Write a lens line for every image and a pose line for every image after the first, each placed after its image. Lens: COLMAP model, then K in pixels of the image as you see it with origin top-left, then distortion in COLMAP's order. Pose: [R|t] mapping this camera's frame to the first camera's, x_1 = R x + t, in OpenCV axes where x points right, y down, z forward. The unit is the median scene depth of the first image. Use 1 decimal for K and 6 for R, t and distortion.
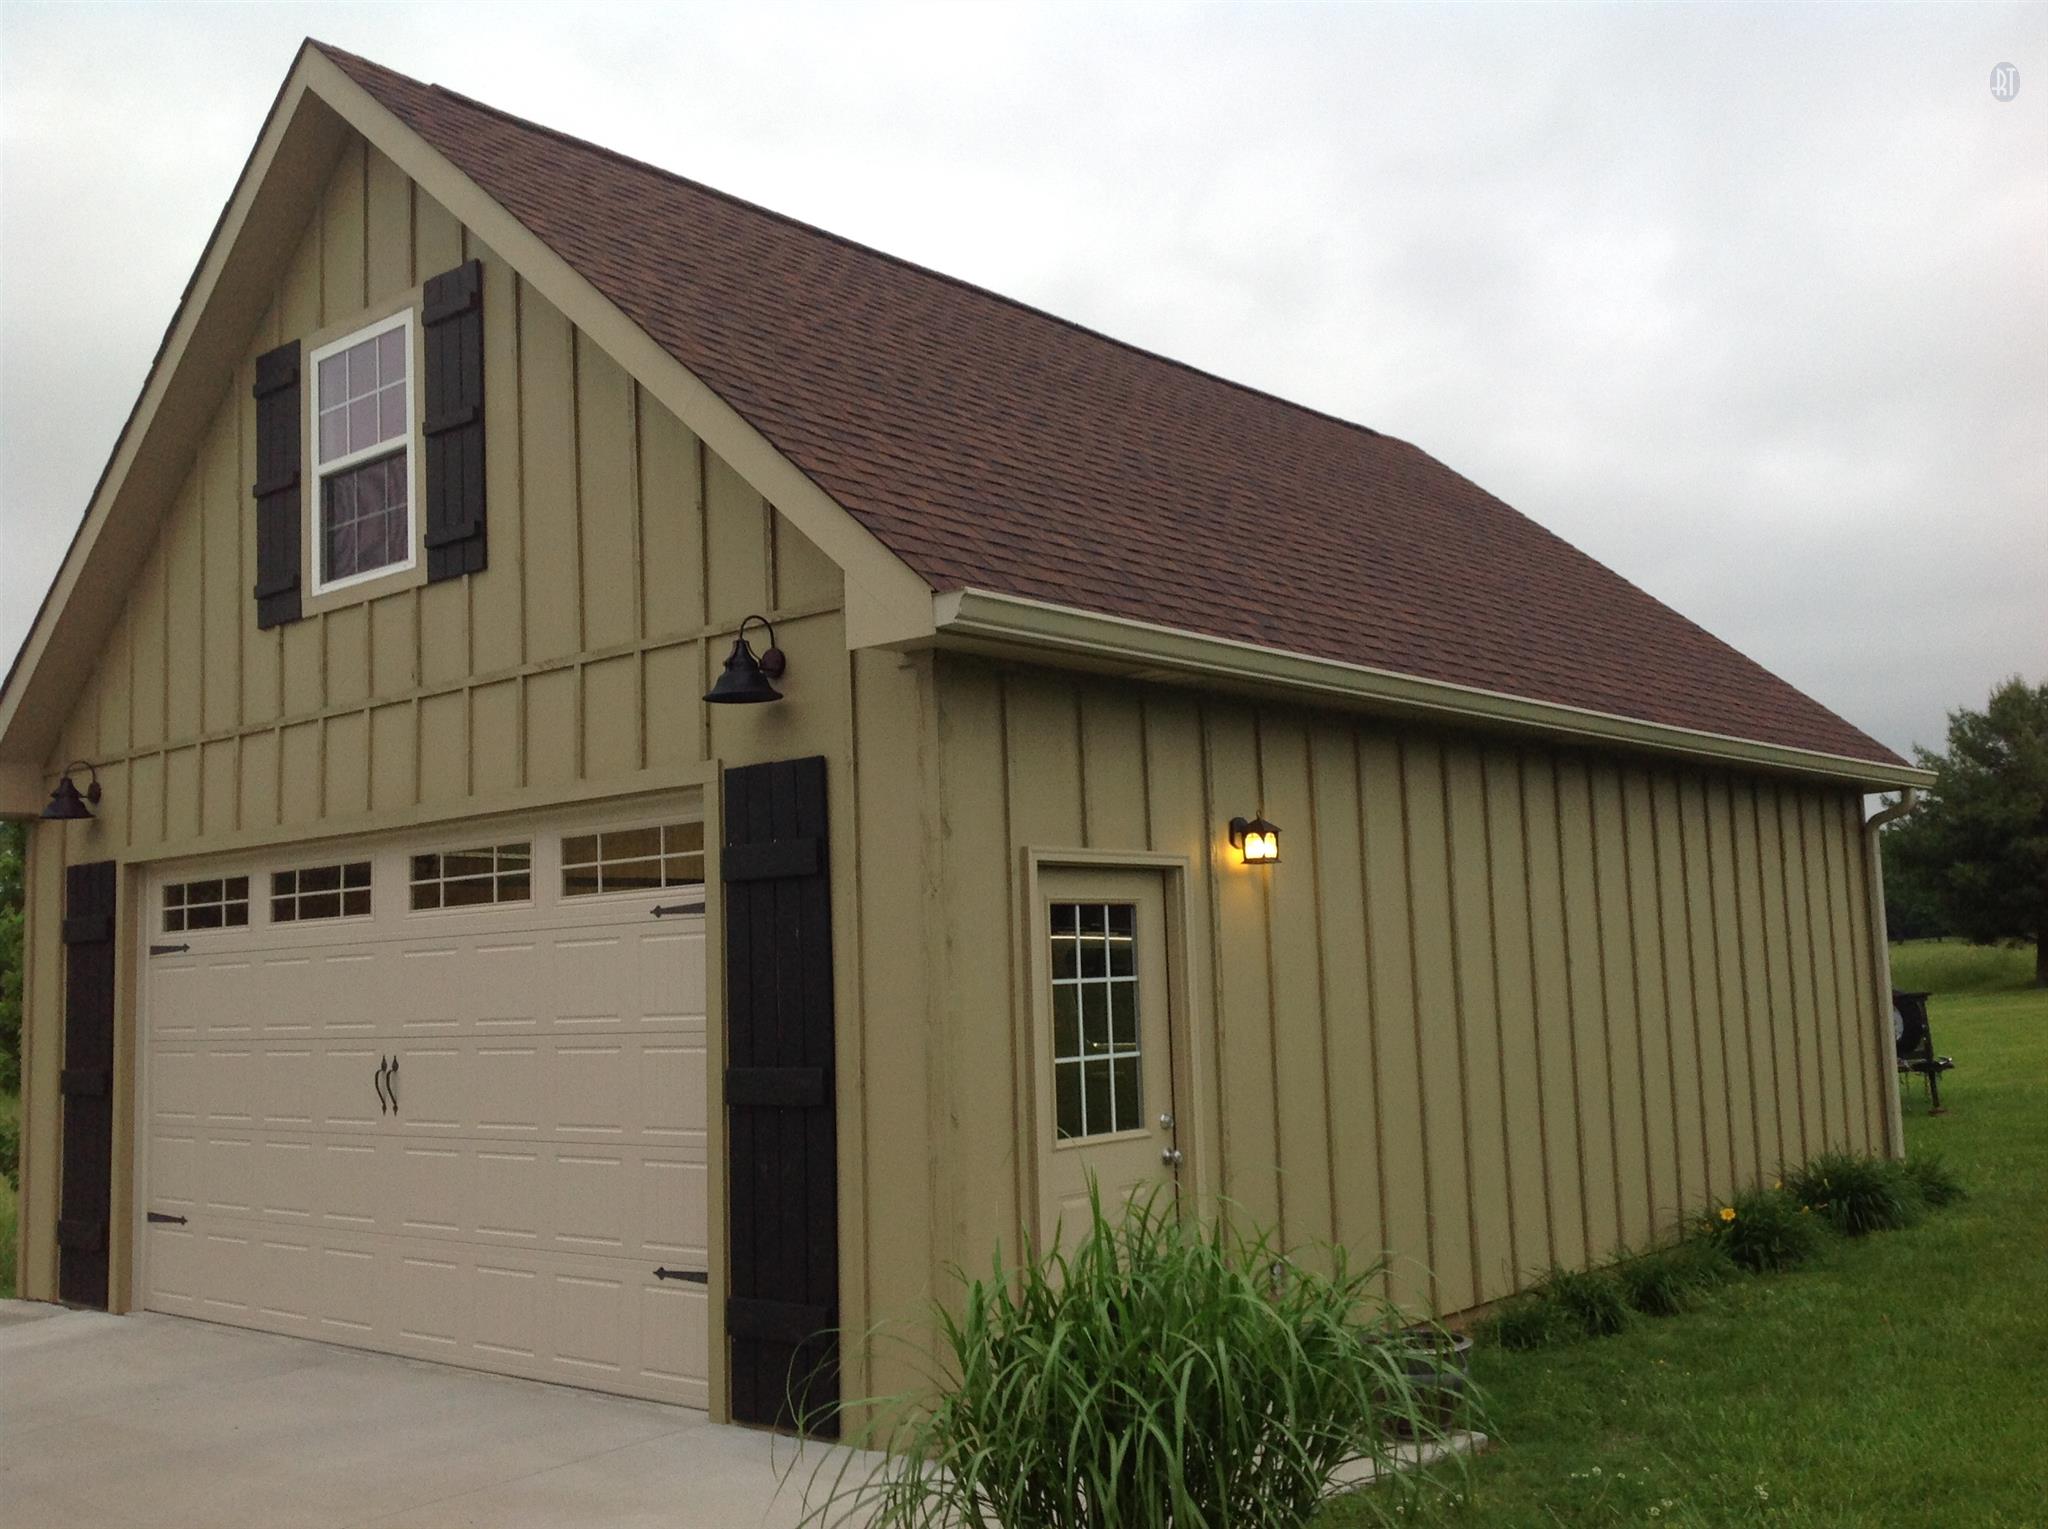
lens RADIAL K [[1970.7, 0, 1045.6], [0, 1970.7, 783.2], [0, 0, 1]] dist [-0.008700, 0.000000]
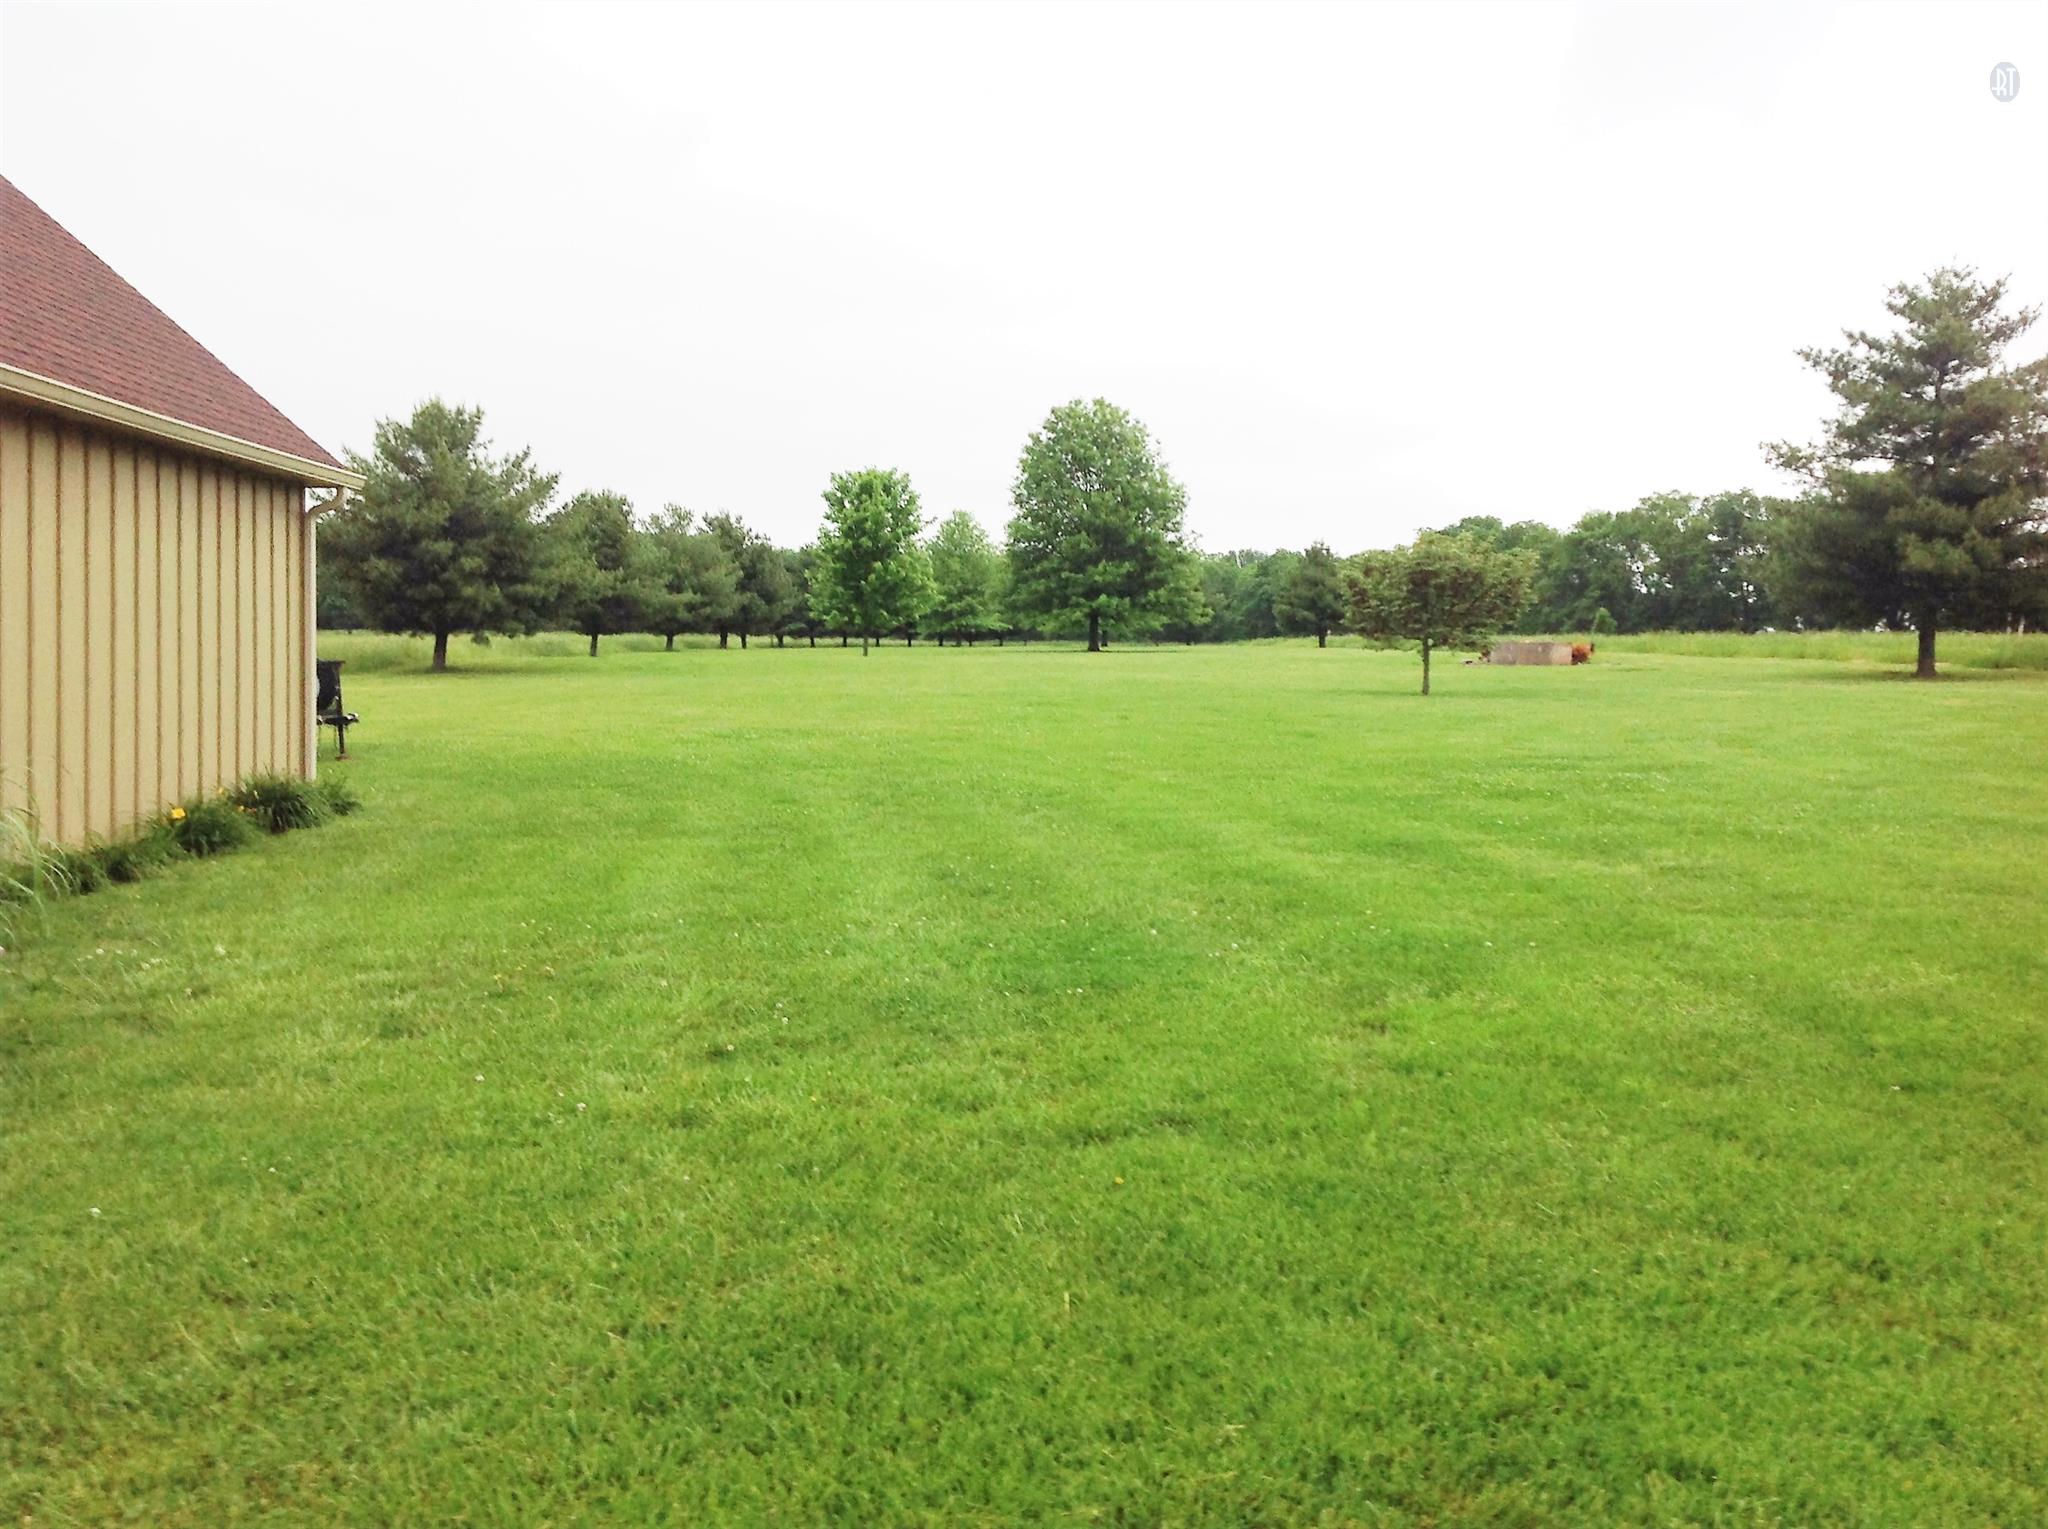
lens RADIAL K [[1970.7, 0, 1044.8], [0, 1970.7, 773.3], [0, 0, 1]] dist [-0.008700, 0.000000]
pose [[0.720168, 0.010296, 0.693723, -0.098310], [-0.115891, 0.987627, 0.105651, -0.001418], [-0.684052, -0.156482, 0.712451, -0.207940]]
